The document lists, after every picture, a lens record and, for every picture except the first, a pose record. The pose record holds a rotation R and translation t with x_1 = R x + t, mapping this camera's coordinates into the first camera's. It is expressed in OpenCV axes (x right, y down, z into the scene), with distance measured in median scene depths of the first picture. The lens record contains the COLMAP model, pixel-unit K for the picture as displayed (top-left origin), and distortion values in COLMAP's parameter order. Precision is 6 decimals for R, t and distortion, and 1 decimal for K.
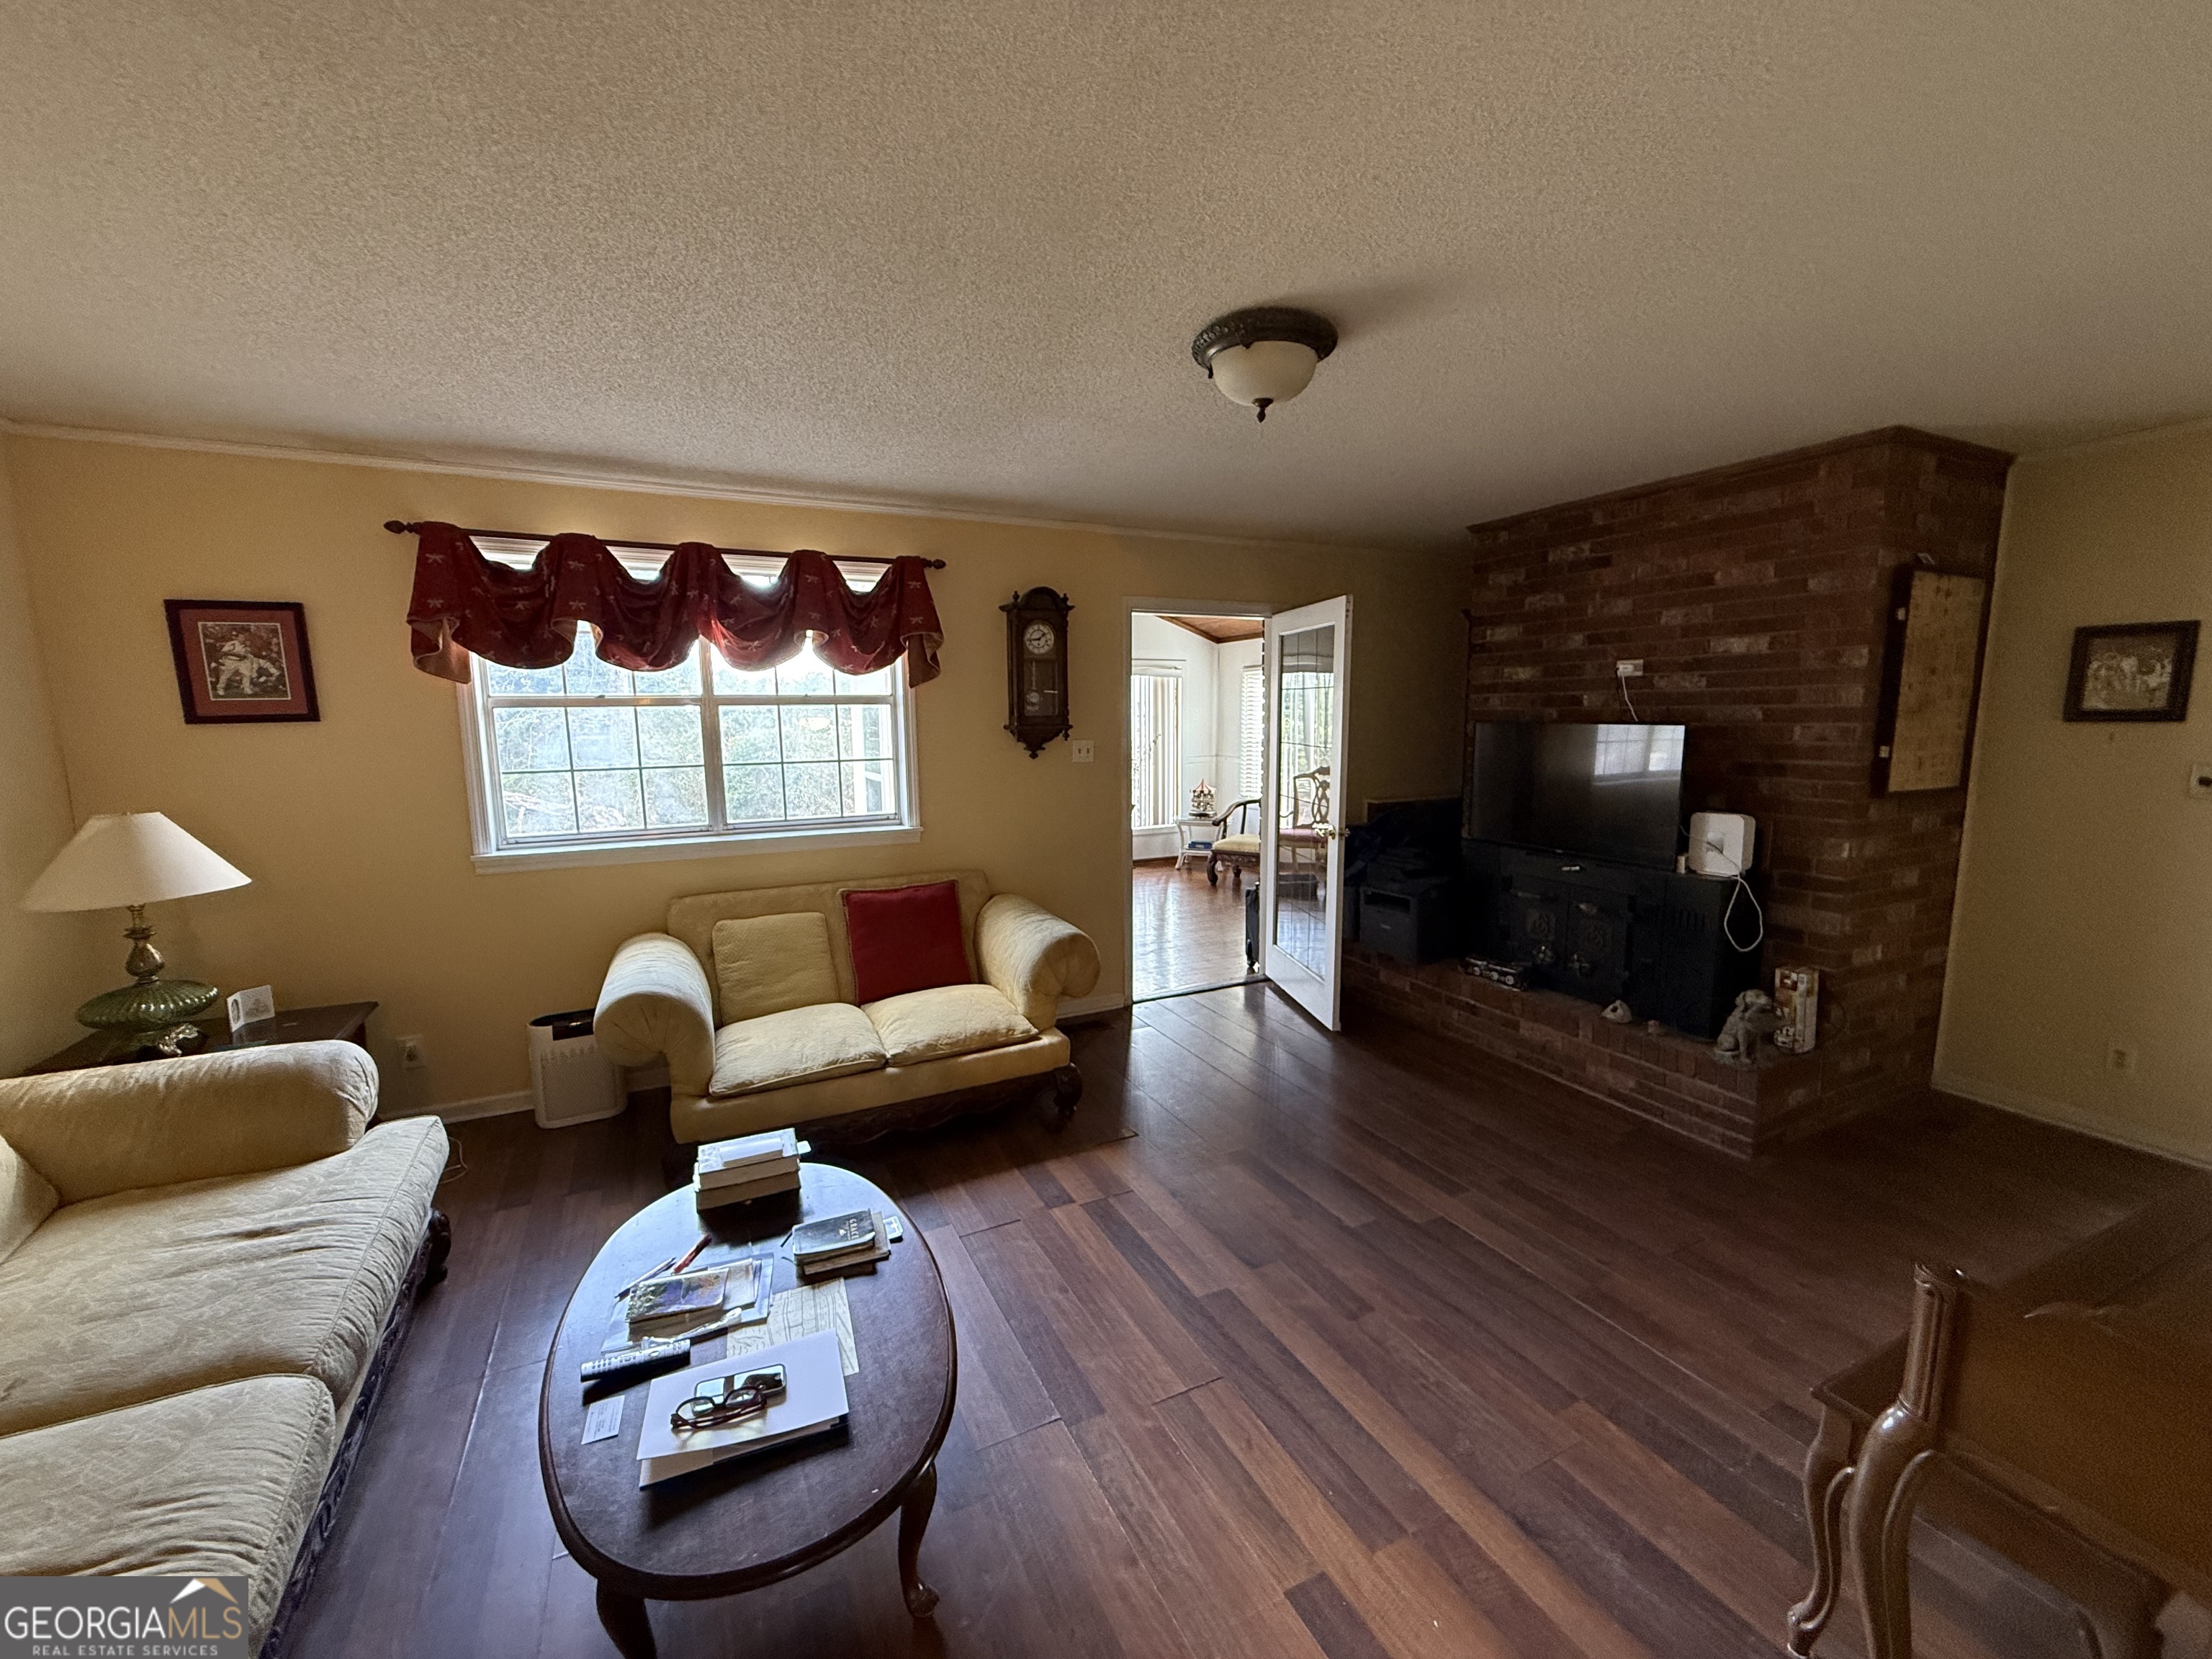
lens RADIAL K [[883.7, 0, 1102.4], [0, 883.7, 834.1], [0, 0, 1]] dist [-0.003821, 0.001241]
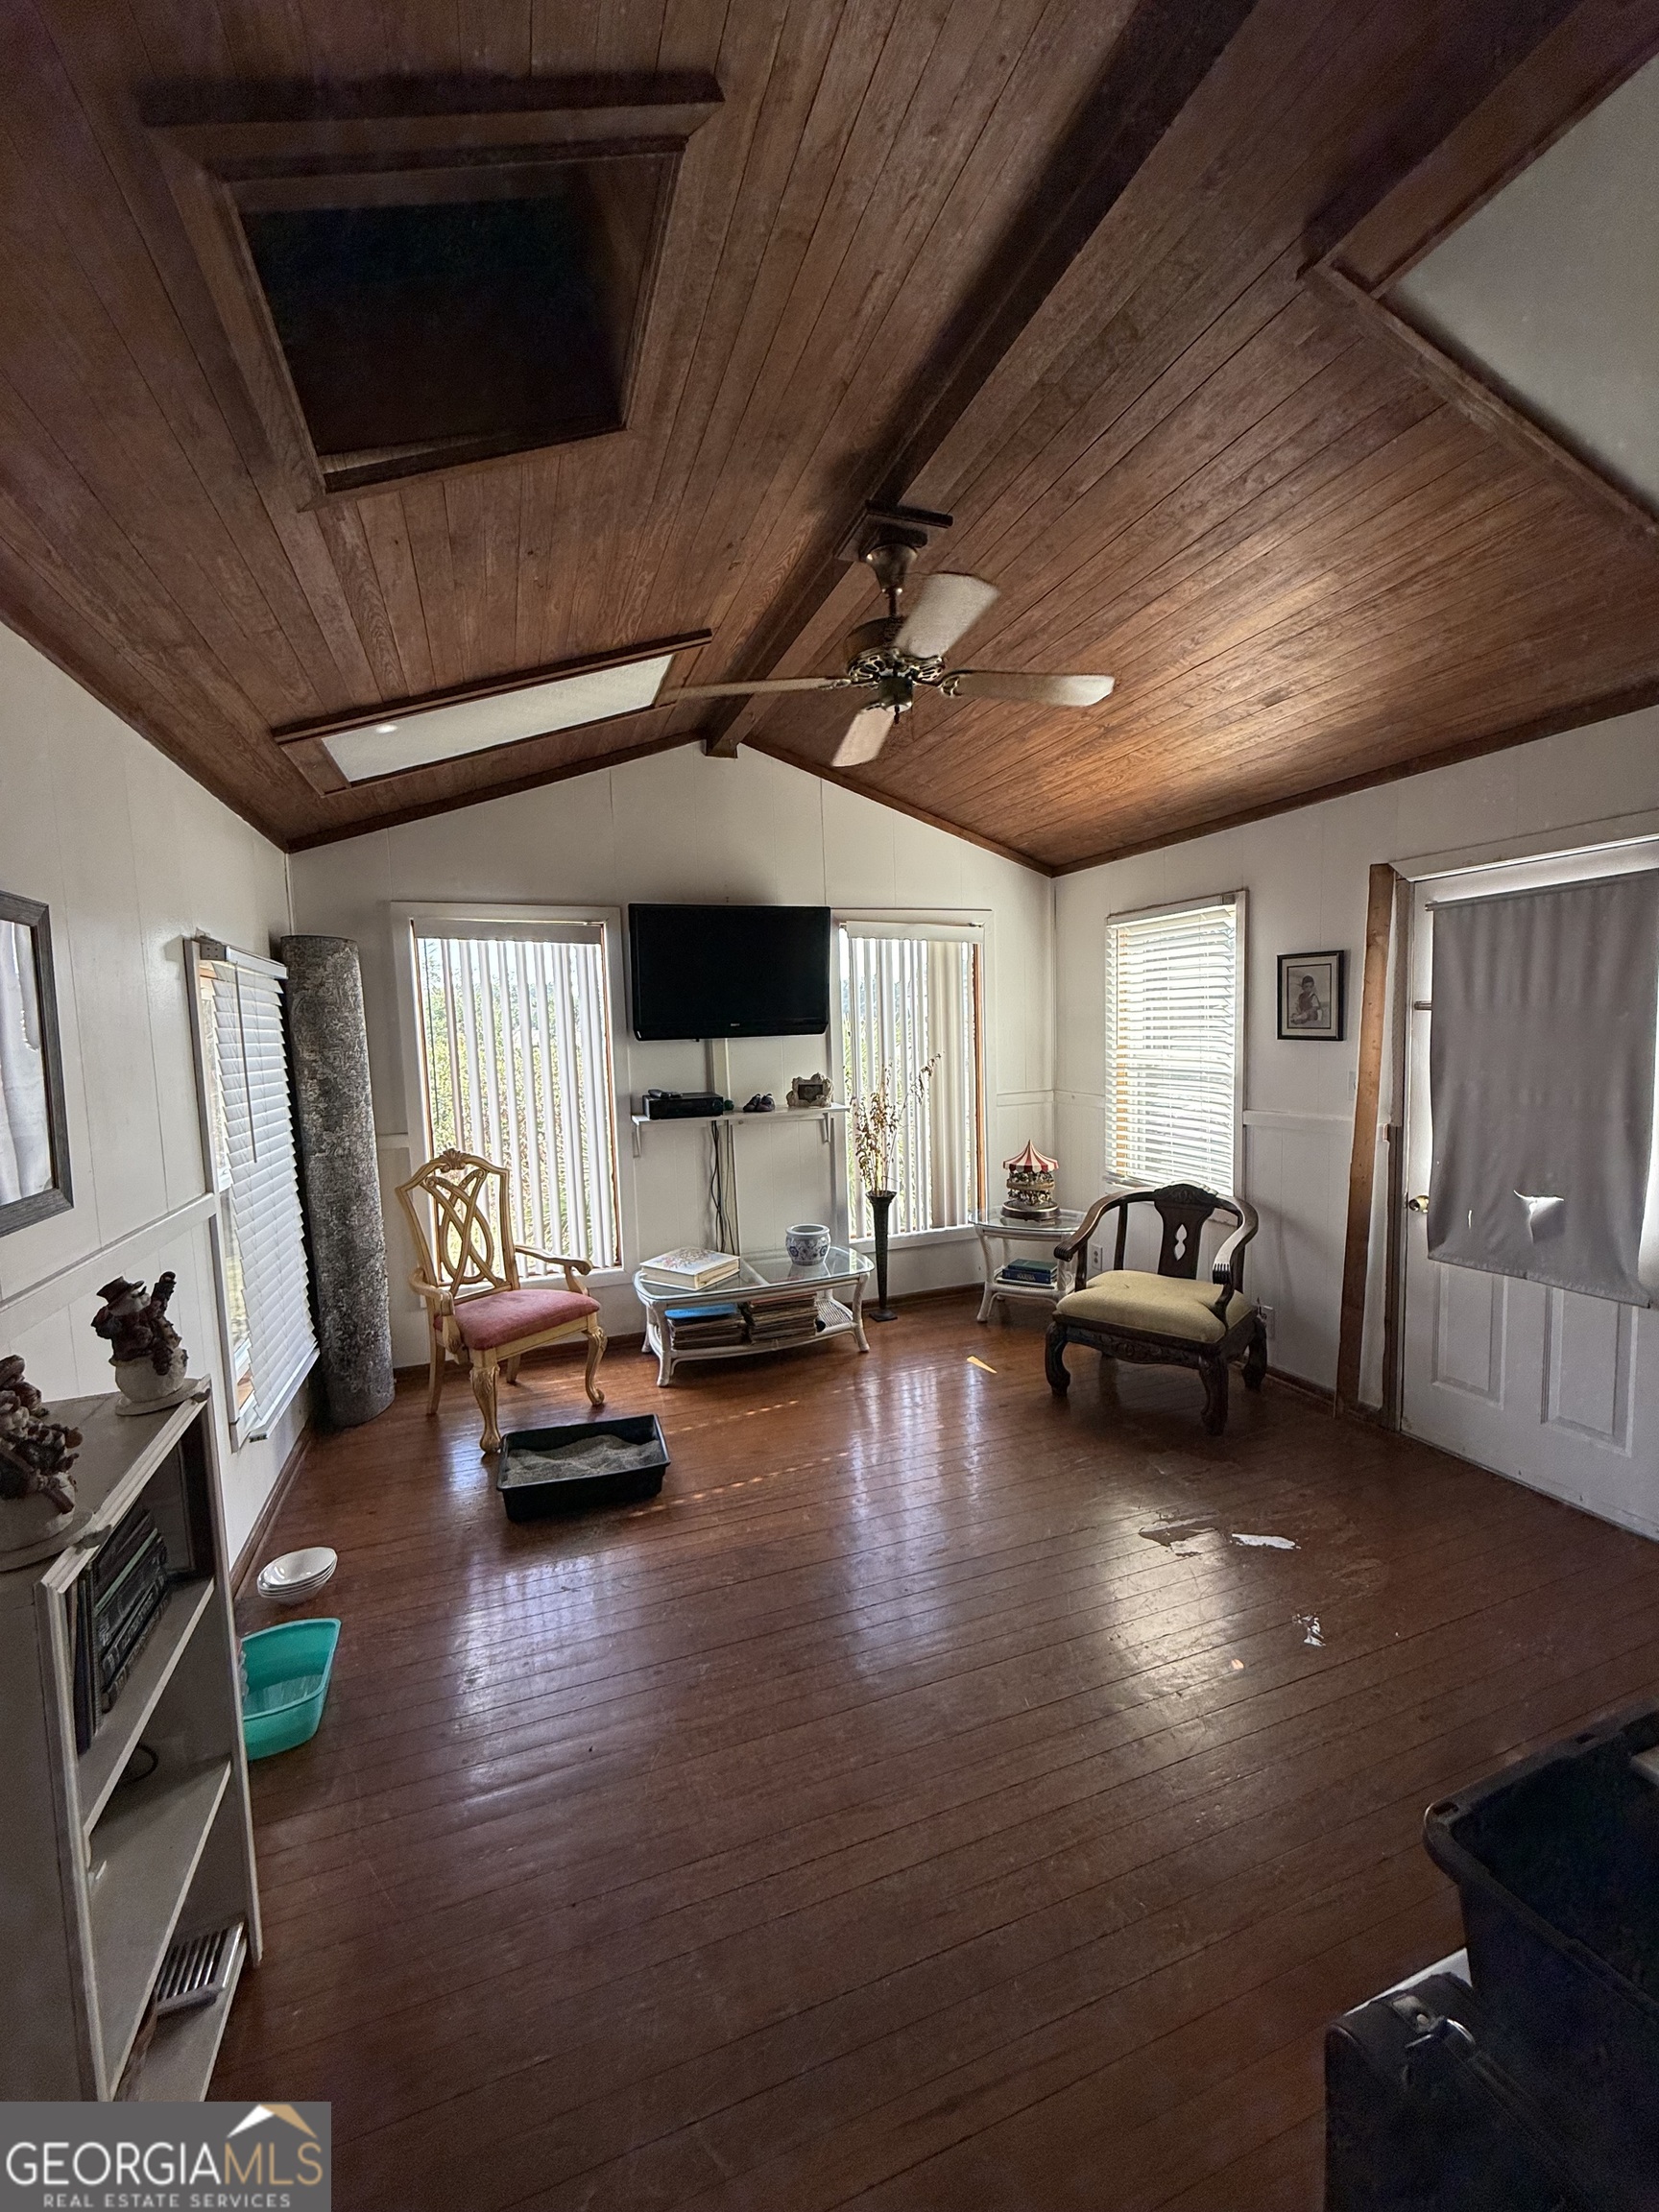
lens RADIAL K [[883.7, 0, 837.9], [0, 883.7, 1101.7], [0, 0, 1]] dist [-0.003821, 0.001241]
pose [[0.995188, -0.015444, -0.096764, 0.056270], [0.010753, 0.998750, -0.048807, -0.062078], [0.097396, 0.047532, 0.994110, 0.503348]]
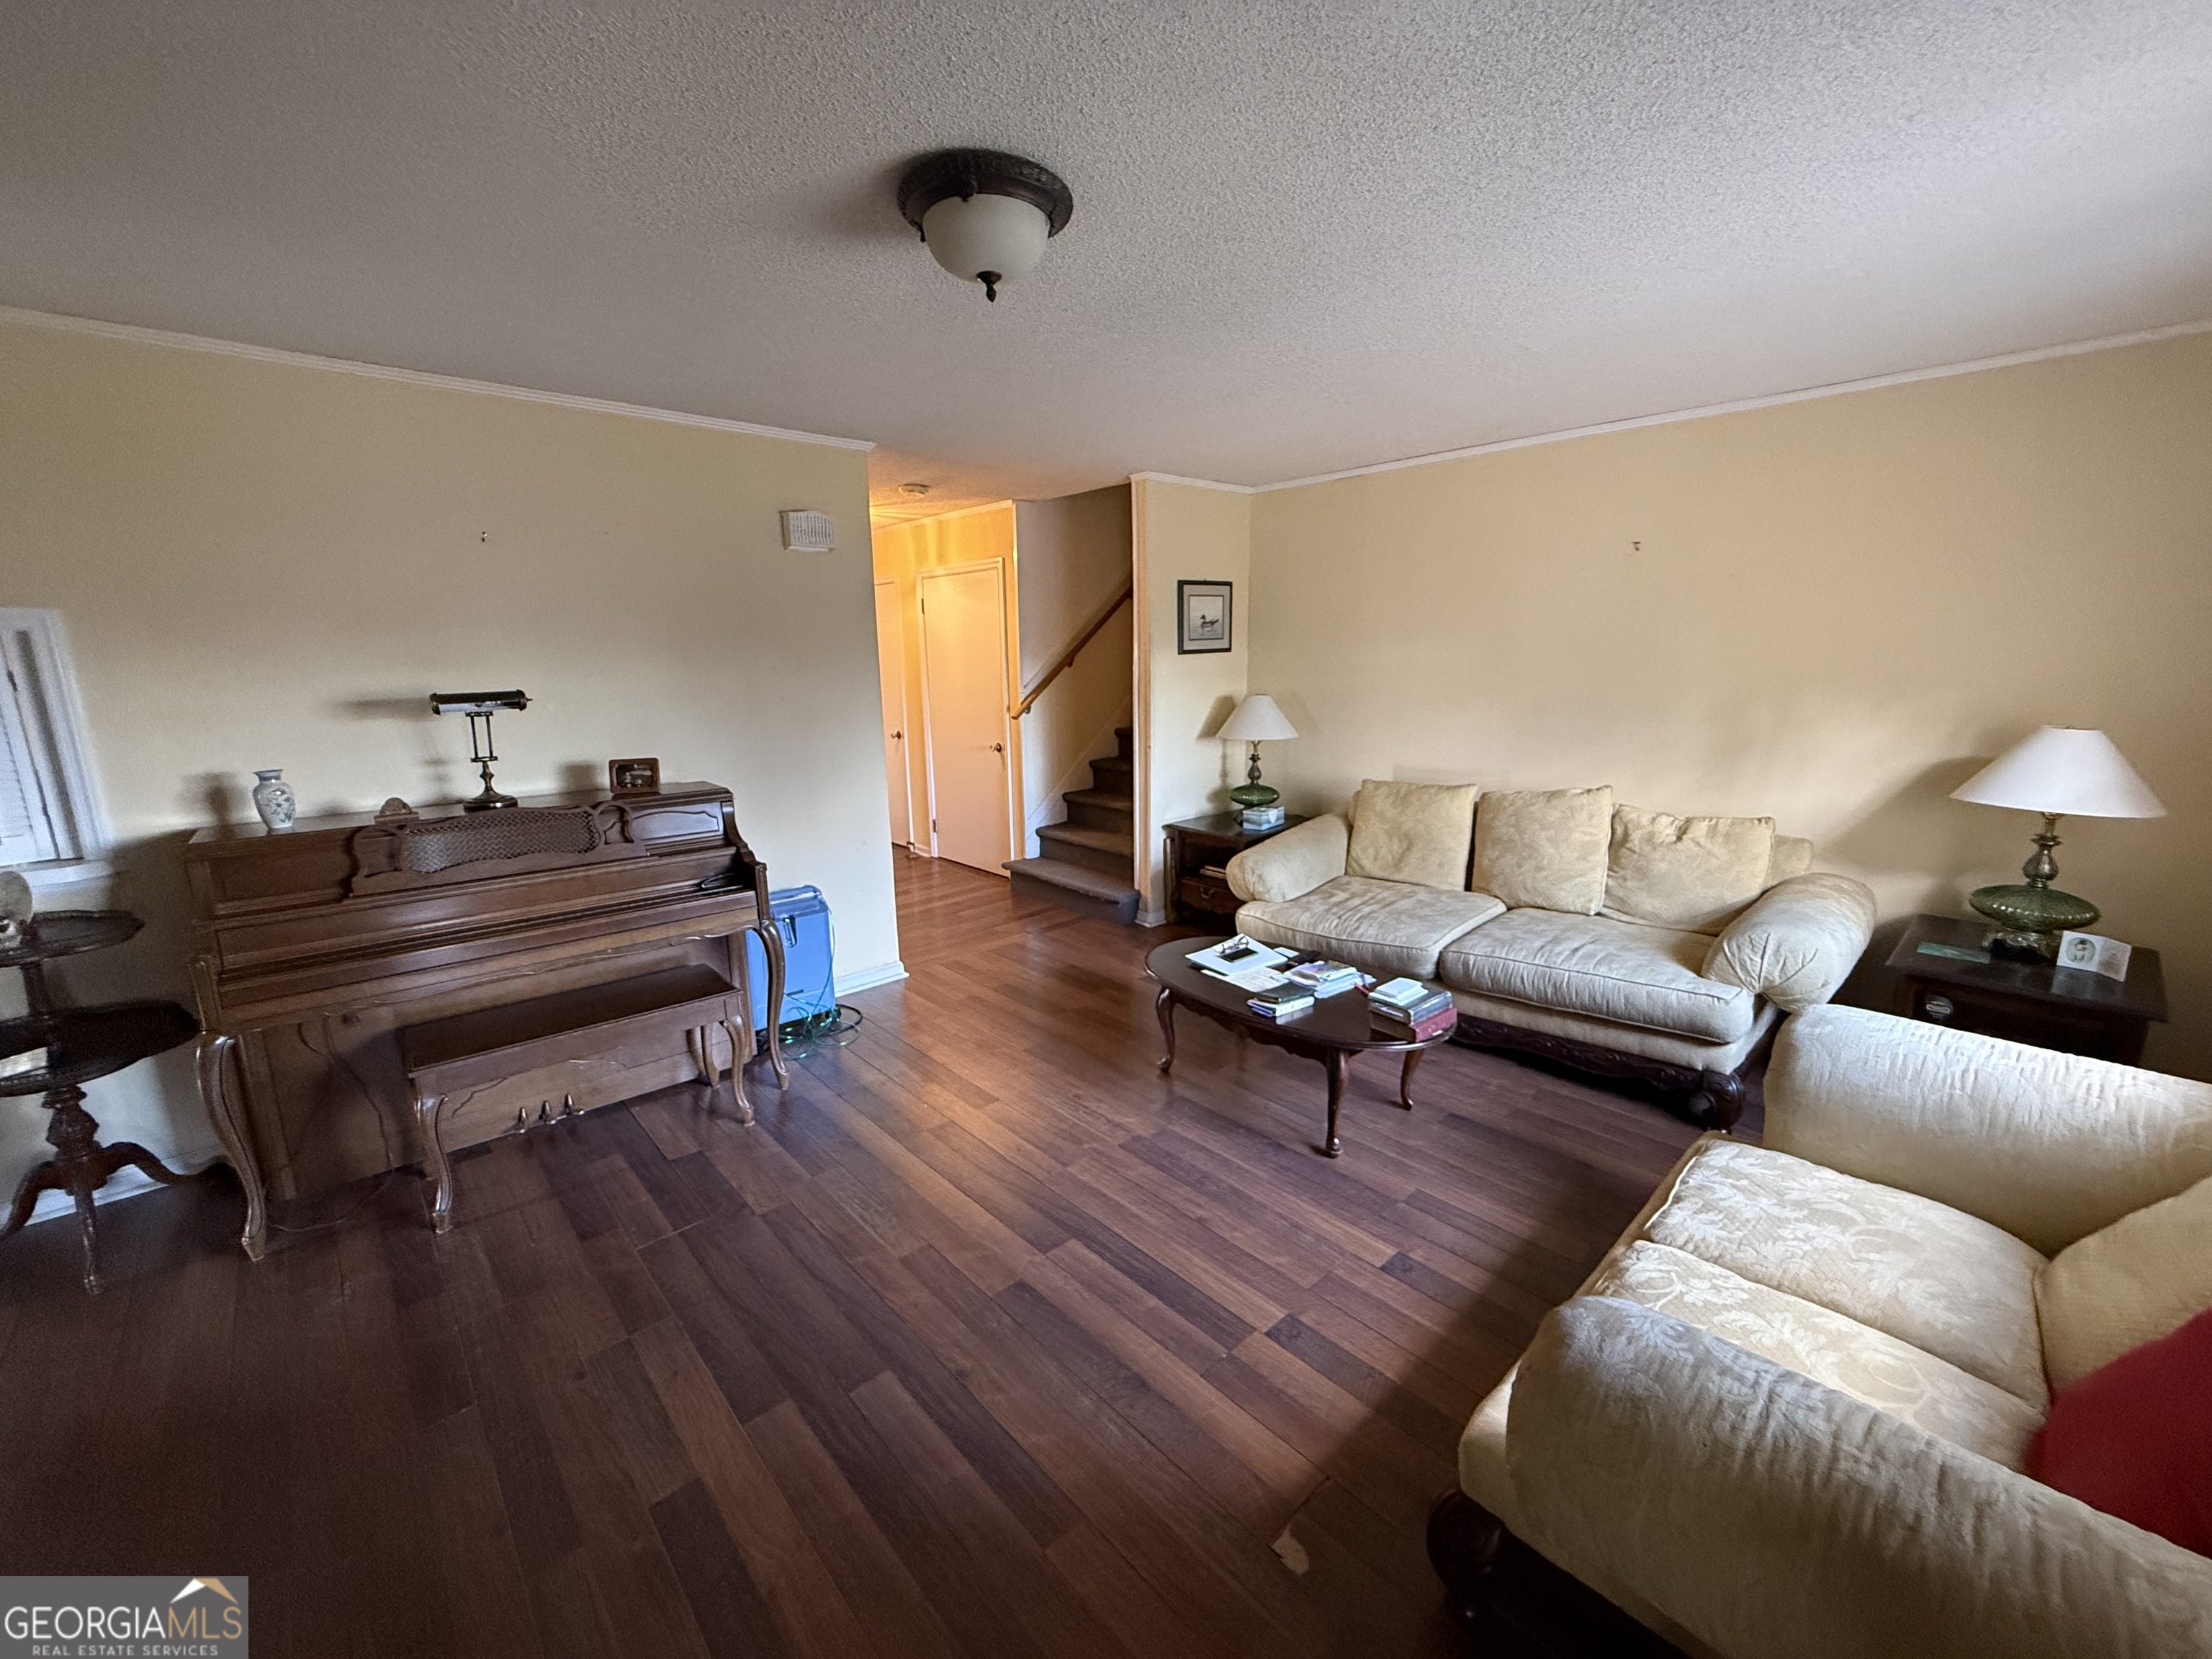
lens RADIAL K [[883.7, 0, 1112.2], [0, 883.7, 829.4], [0, 0, 1]] dist [-0.003821, 0.001241]
pose [[-0.959064, 0.075287, -0.272999, 0.196564], [-0.018913, 0.944834, 0.327004, -0.160056], [0.282558, 0.318781, -0.904732, 1.141118]]
